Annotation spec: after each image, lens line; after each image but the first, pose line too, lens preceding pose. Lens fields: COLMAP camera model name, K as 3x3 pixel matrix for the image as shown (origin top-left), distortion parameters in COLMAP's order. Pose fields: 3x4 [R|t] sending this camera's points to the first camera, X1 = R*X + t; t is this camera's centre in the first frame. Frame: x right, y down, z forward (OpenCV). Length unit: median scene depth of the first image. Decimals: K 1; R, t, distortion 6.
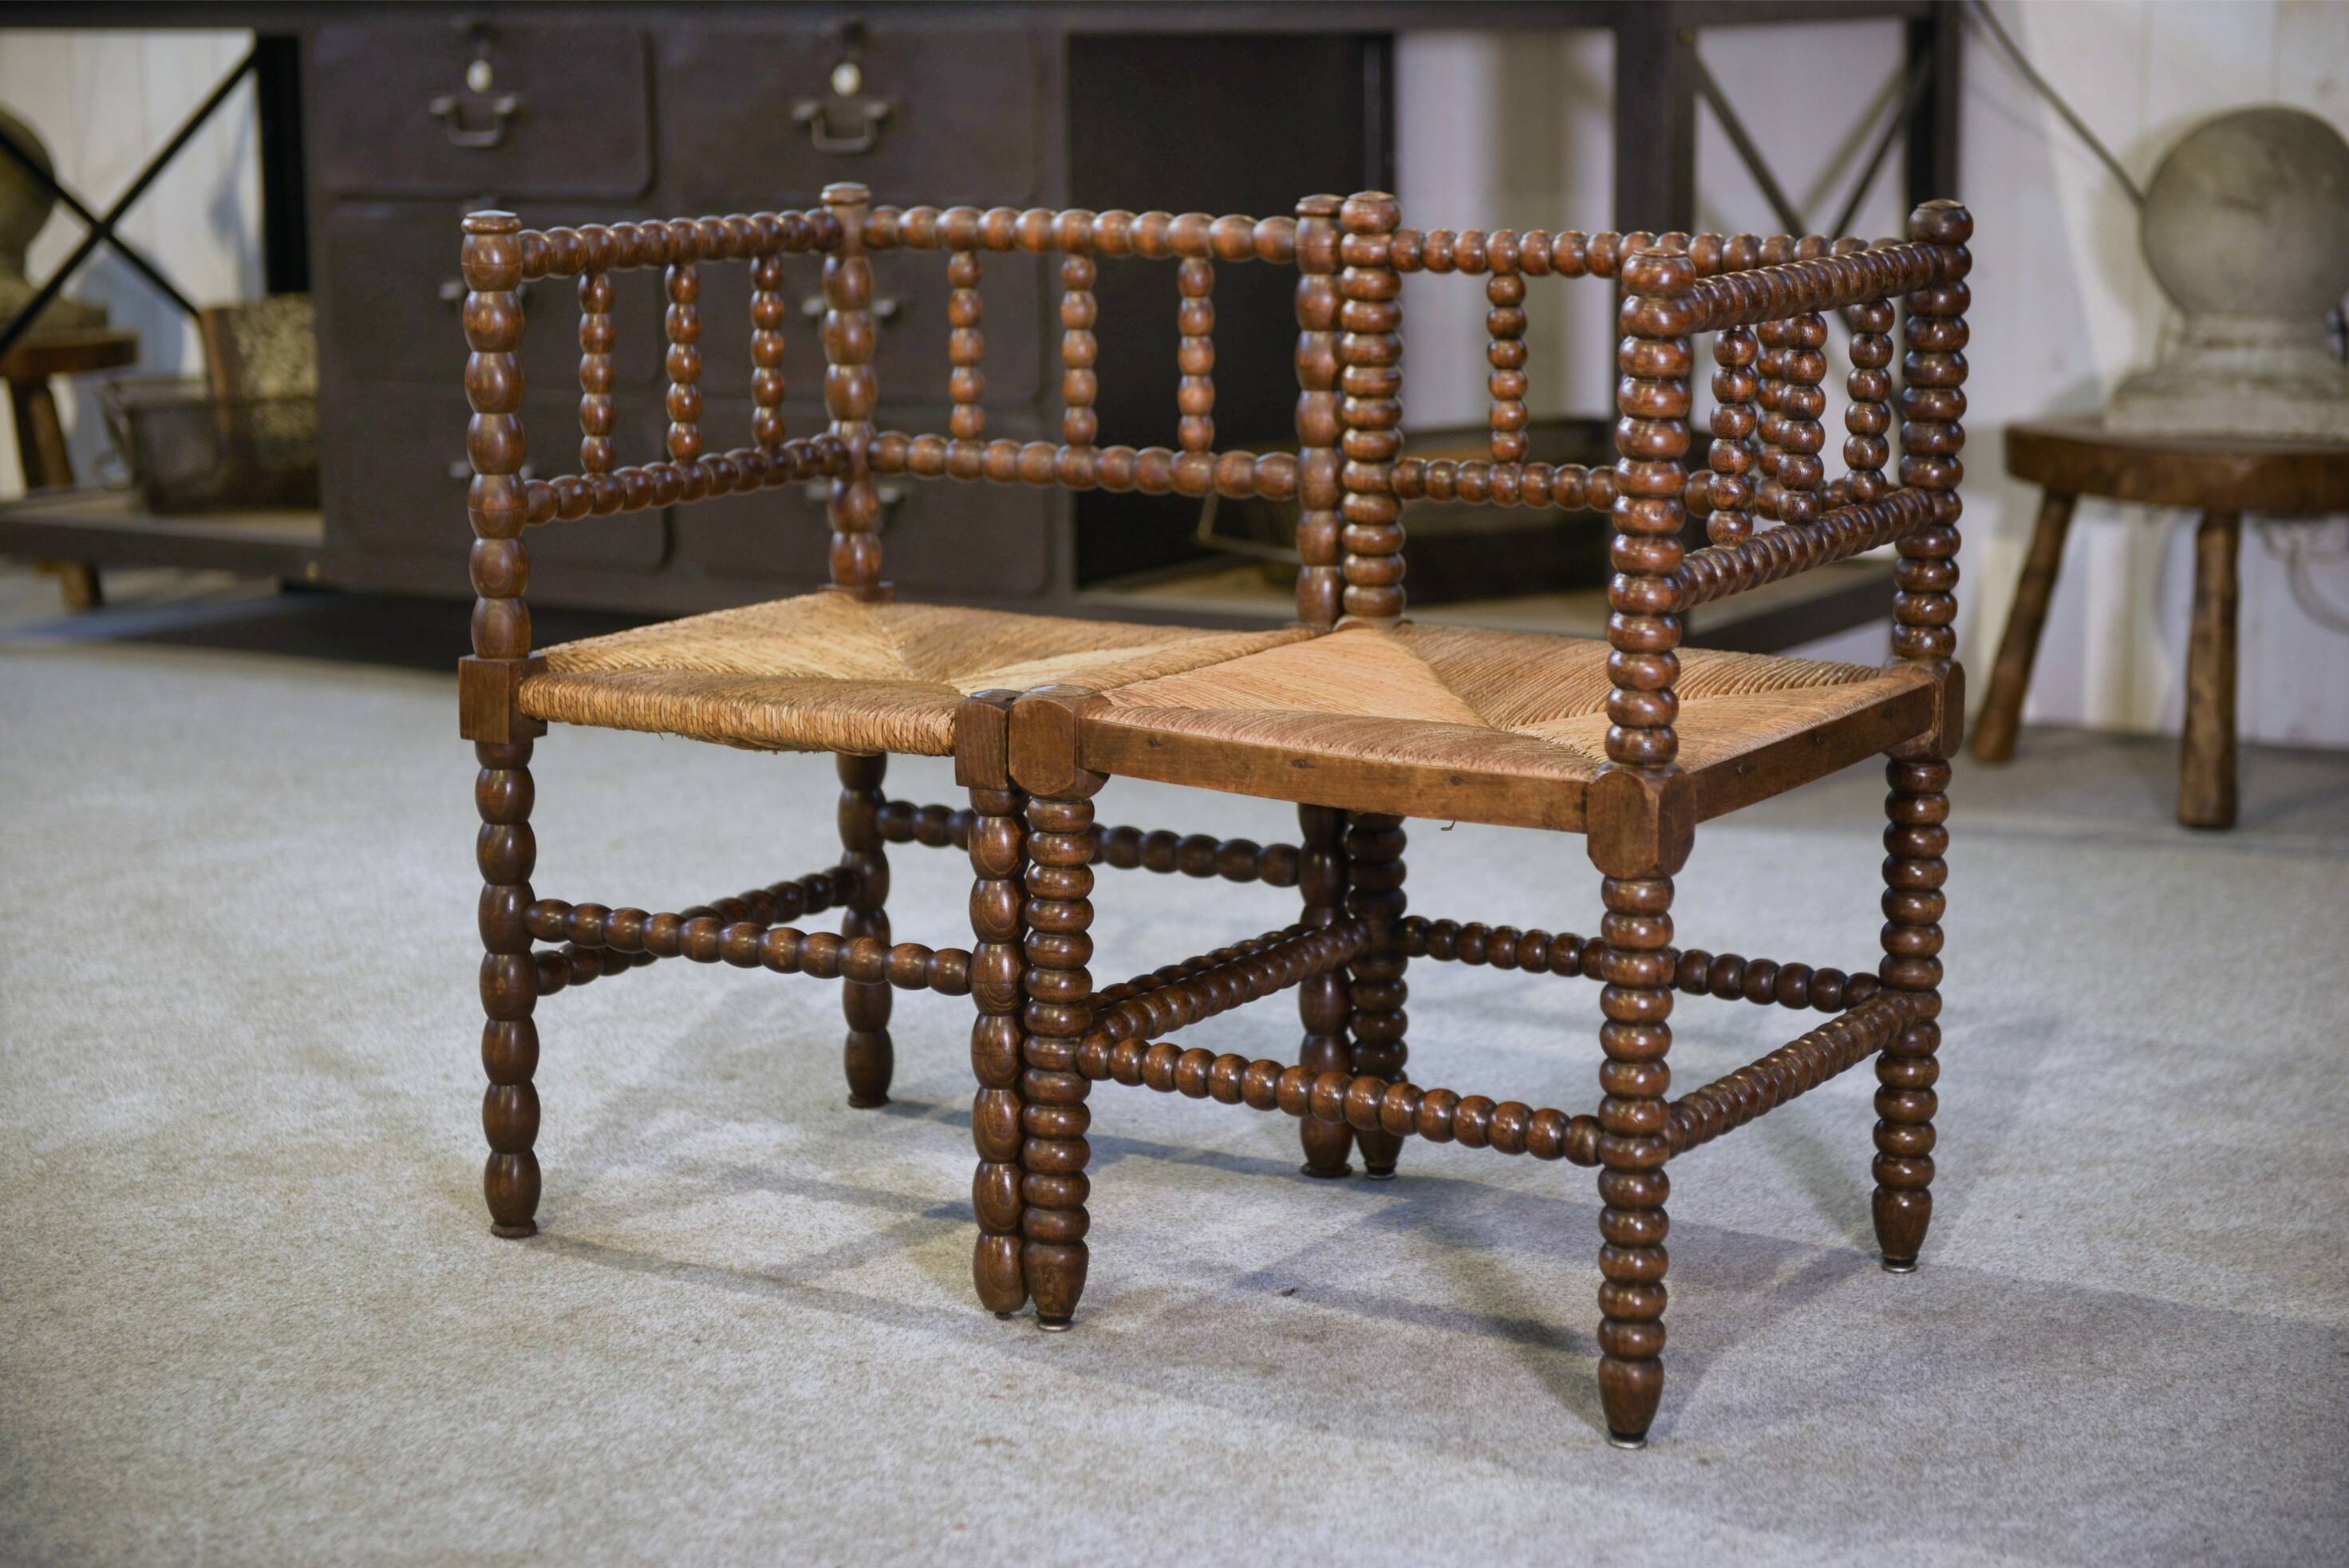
lens RADIAL K [[4456.4, 0, 1186.0], [0, 4456.4, 776.3], [0, 0, 1]] dist [0.103888, 0.000000]
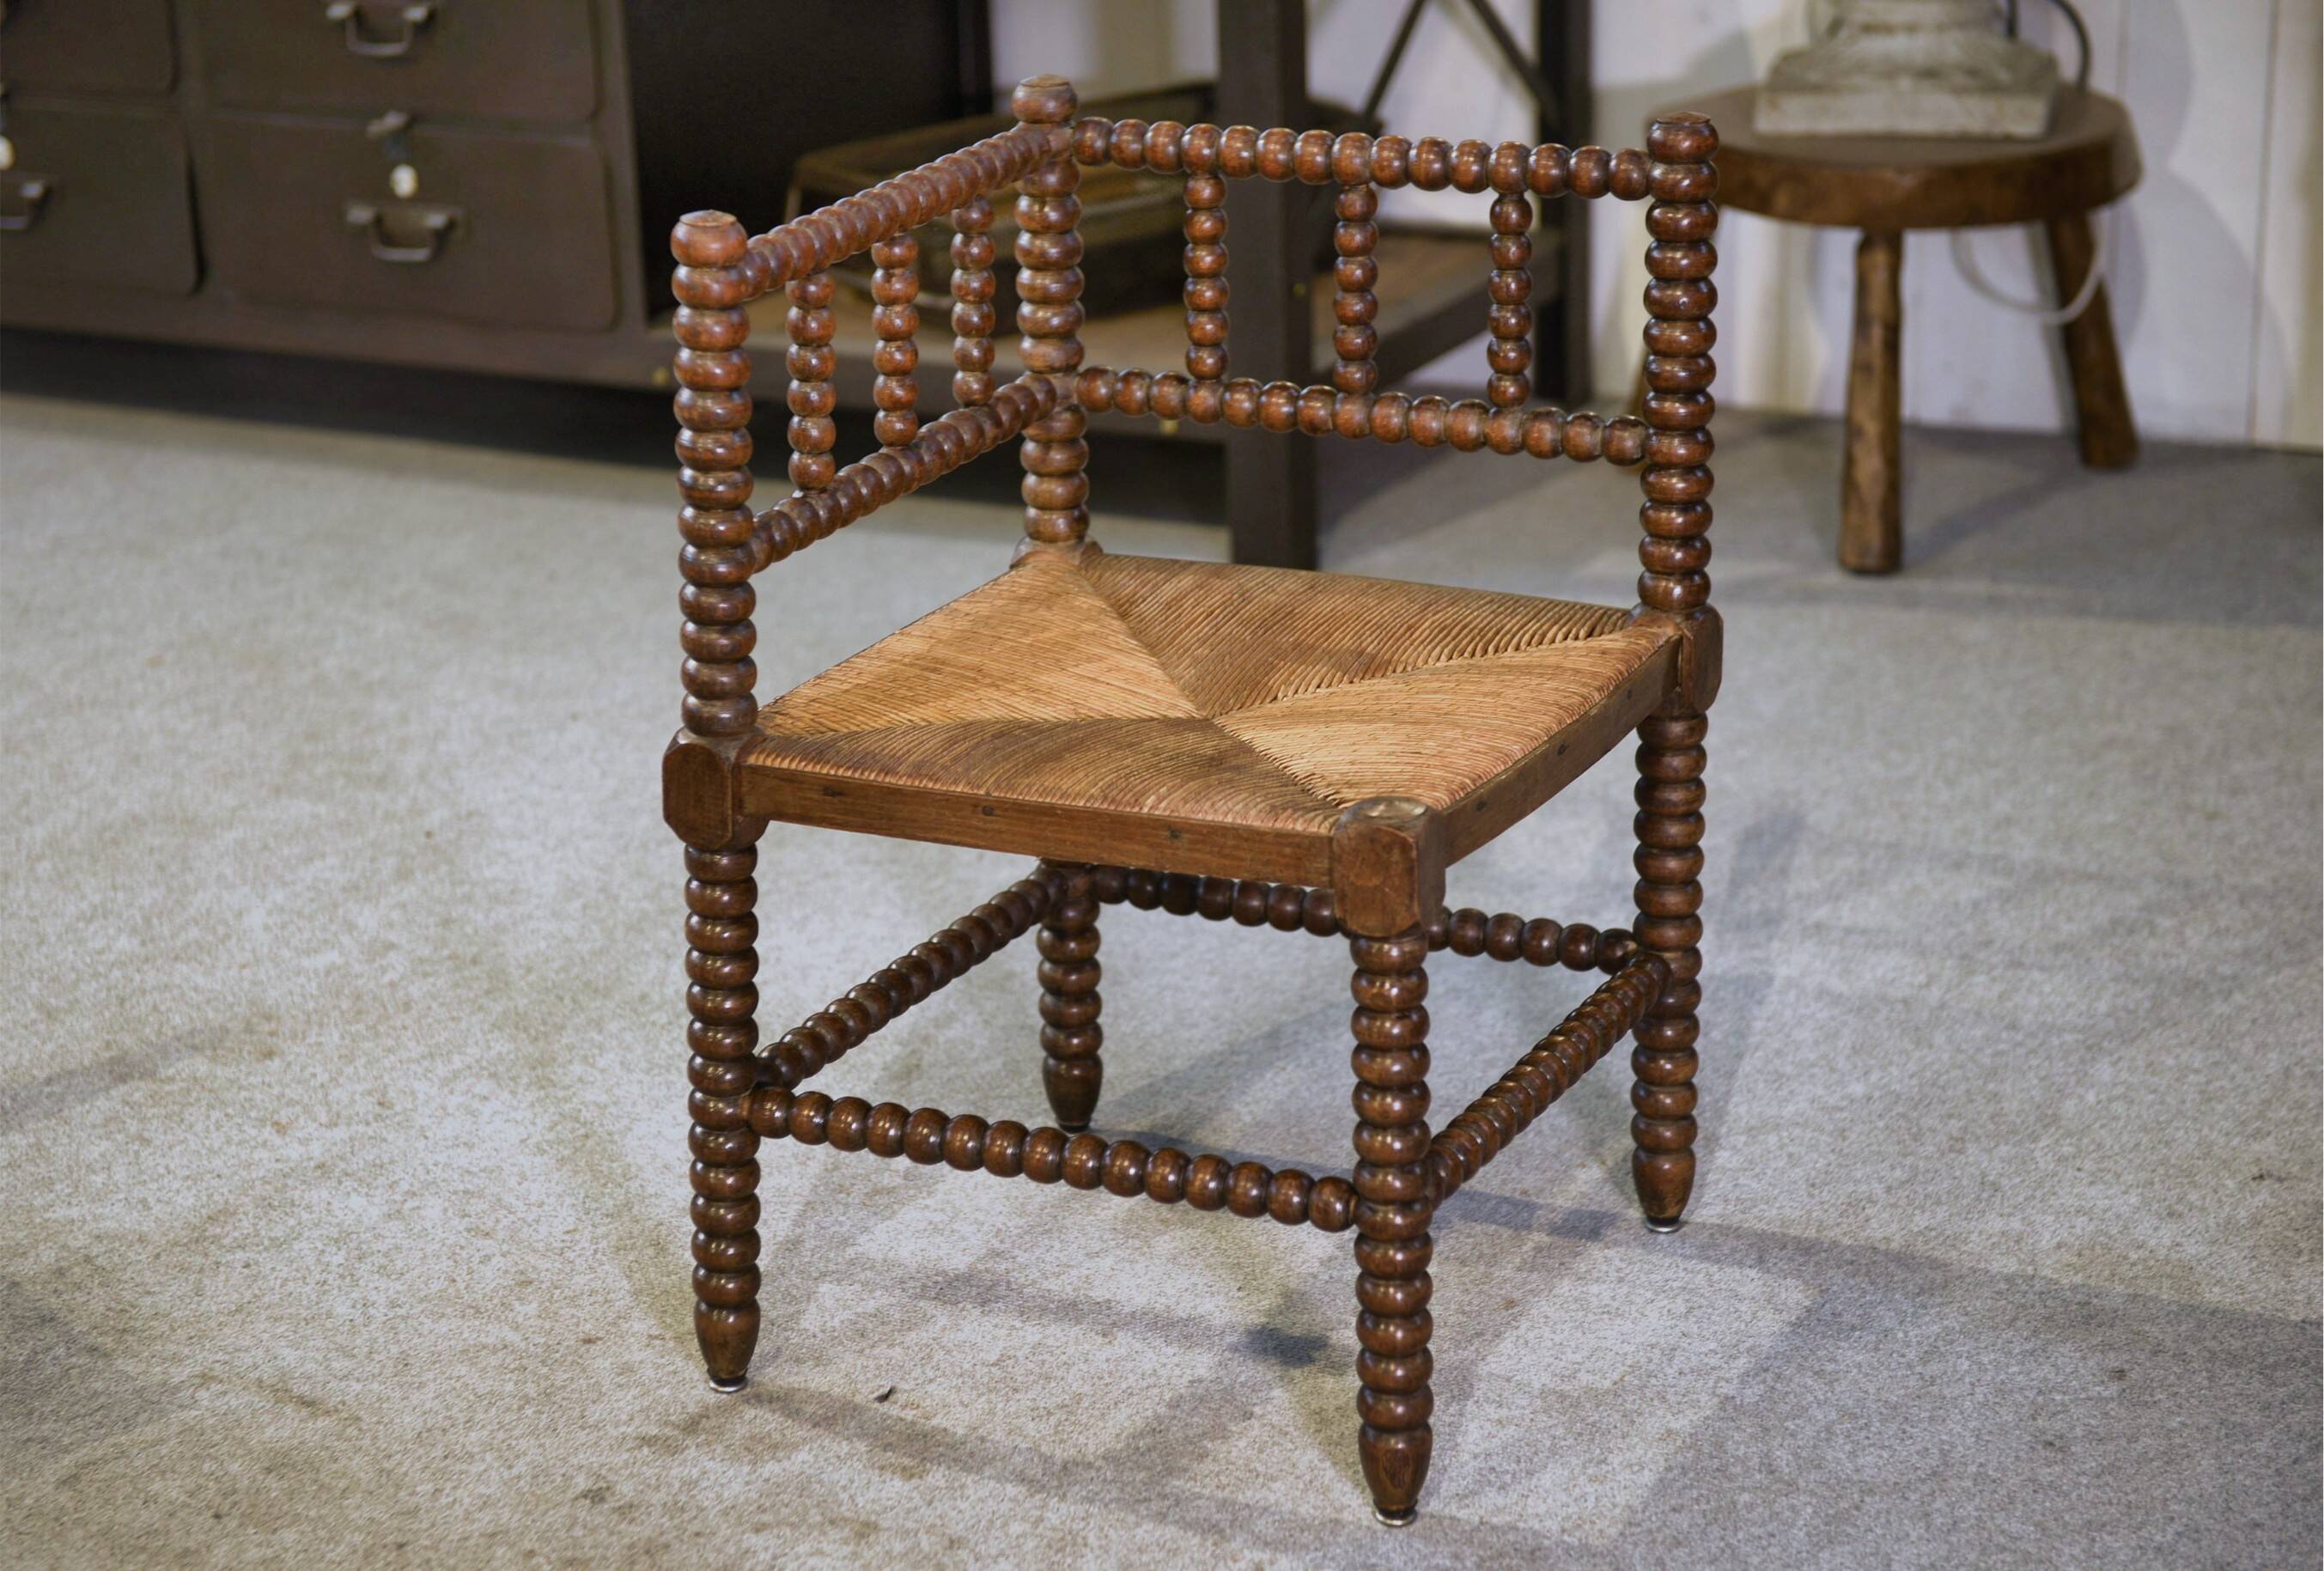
lens RADIAL K [[4386.1, 0, 1076.7], [0, 4386.1, 828.8], [0, 0, 1]] dist [0.125828, 0.000000]
pose [[0.997637, -0.049720, 0.047424, 0.024827], [0.041341, 0.985645, 0.163694, -0.138114], [-0.054882, -0.161346, 0.985371, 0.142314]]
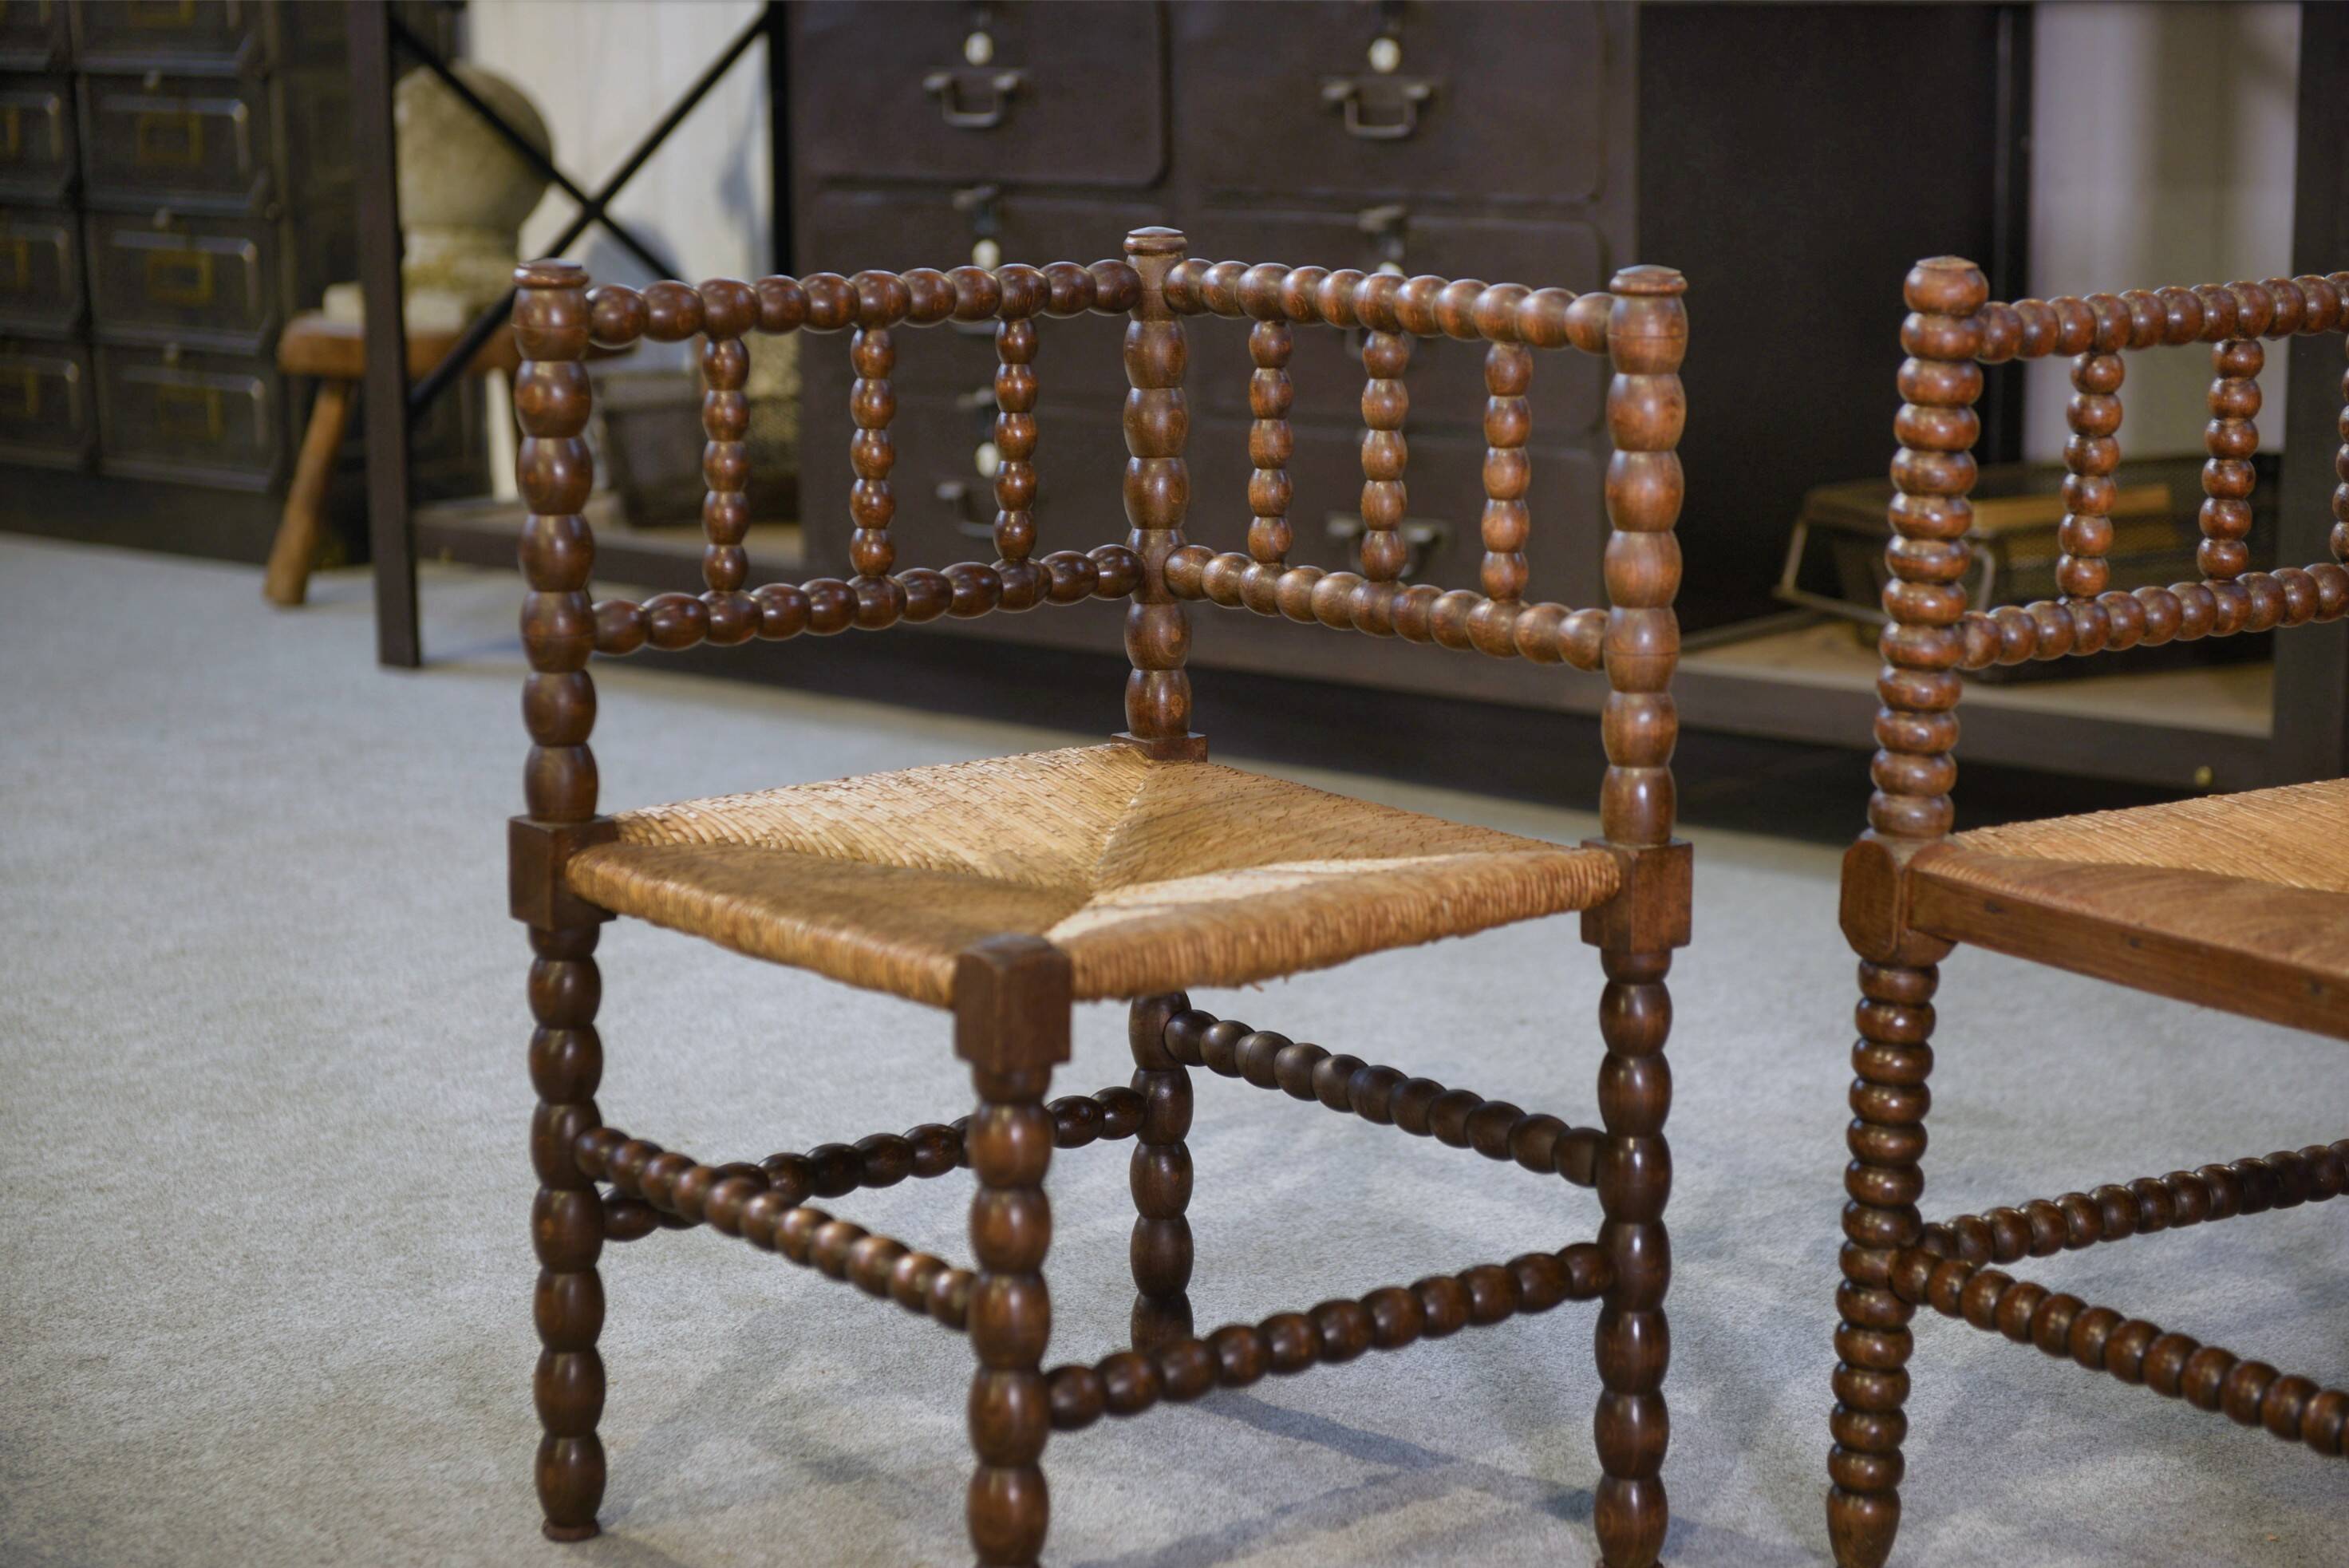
lens RADIAL K [[4456.4, 0, 1189.3], [0, 4456.4, 778.3], [0, 0, 1]] dist [0.103888, 0.000000]
pose [[0.990281, 0.026096, -0.136613, 0.014043], [-0.024019, 0.999570, 0.016829, -0.048875], [0.136994, -0.013384, 0.990482, 0.223999]]
